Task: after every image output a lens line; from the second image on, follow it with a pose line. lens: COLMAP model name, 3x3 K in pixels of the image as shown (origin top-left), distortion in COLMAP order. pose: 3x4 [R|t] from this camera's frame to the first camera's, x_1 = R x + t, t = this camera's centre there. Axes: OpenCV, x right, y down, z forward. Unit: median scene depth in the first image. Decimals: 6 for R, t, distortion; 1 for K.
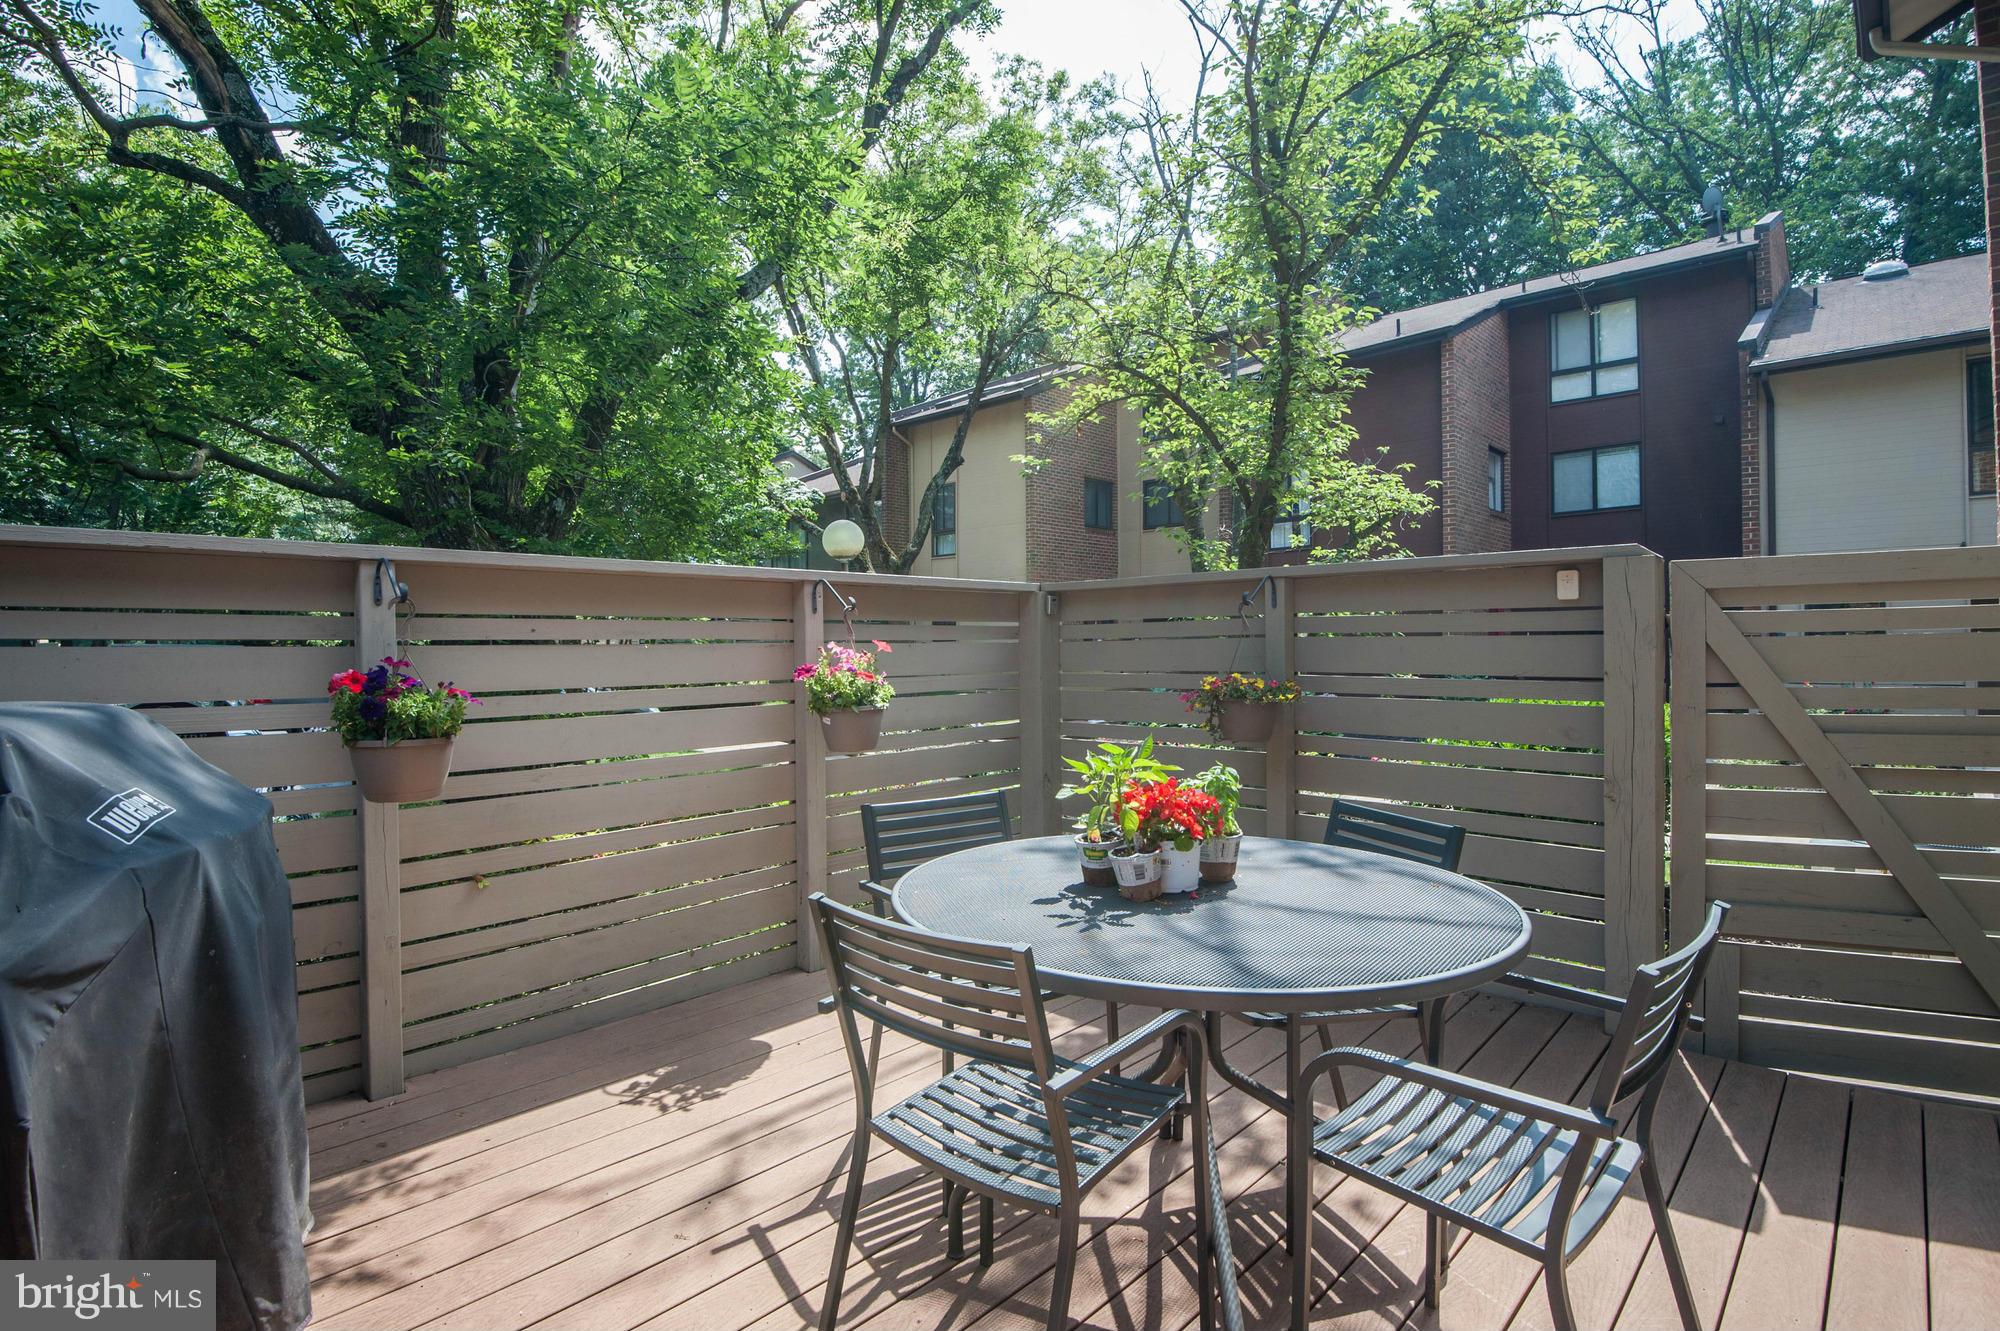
lens RADIAL K [[968.3, 0, 998.2], [0, 968.3, 658.1], [0, 0, 1]] dist [0.002379, -0.001212]
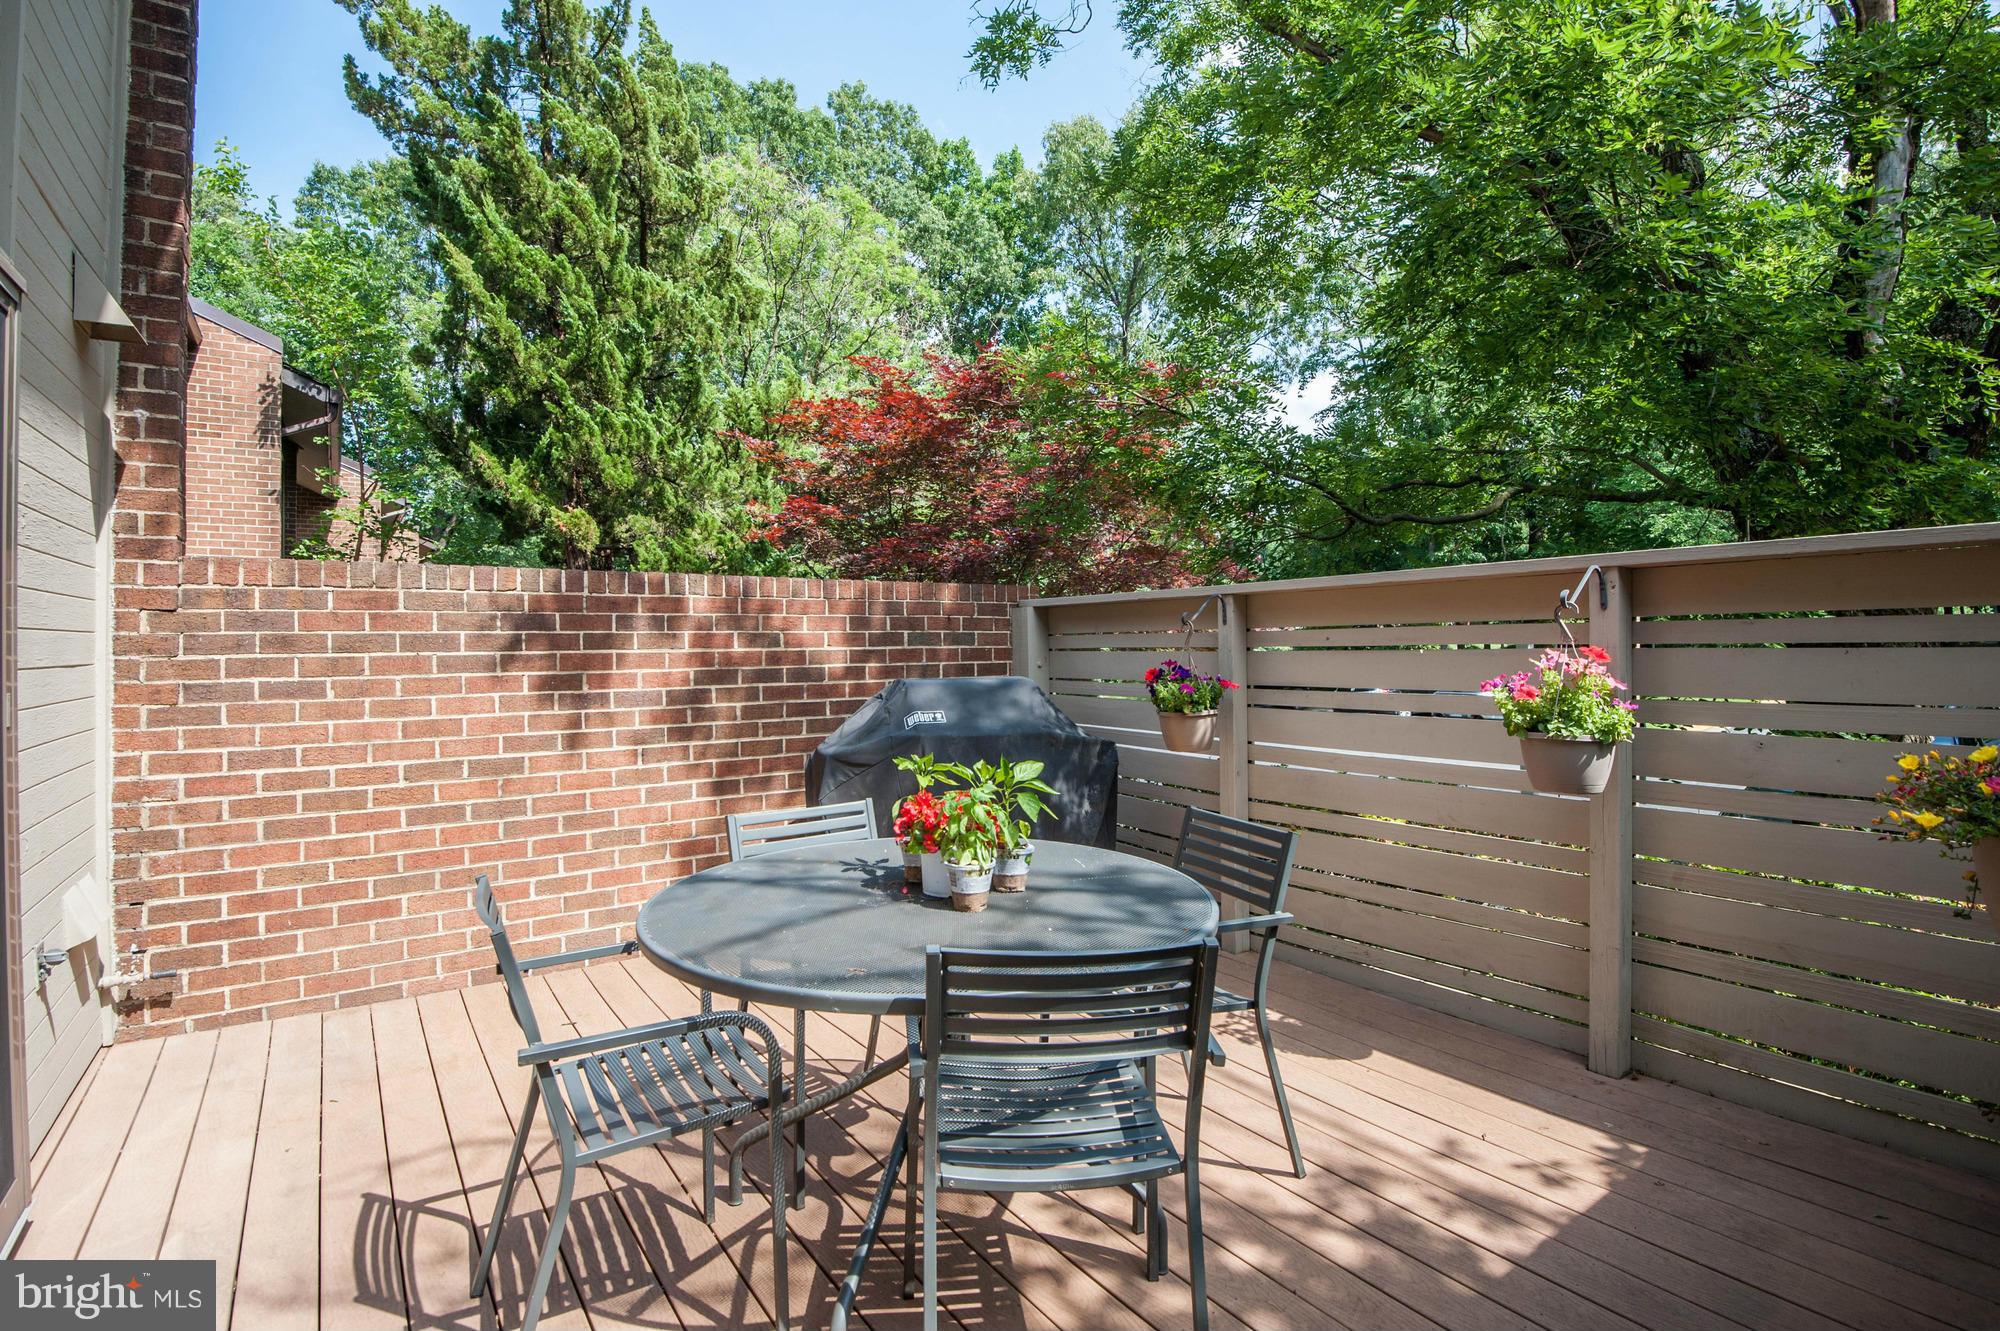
lens RADIAL K [[968.3, 0, 993.8], [0, 968.3, 657.2], [0, 0, 1]] dist [0.002379, -0.001212]
pose [[-0.213945, 0.014560, -0.976737, 0.879409], [0.003027, 0.999894, 0.014242, -0.026163], [0.976841, 0.000090, -0.213966, 0.929676]]
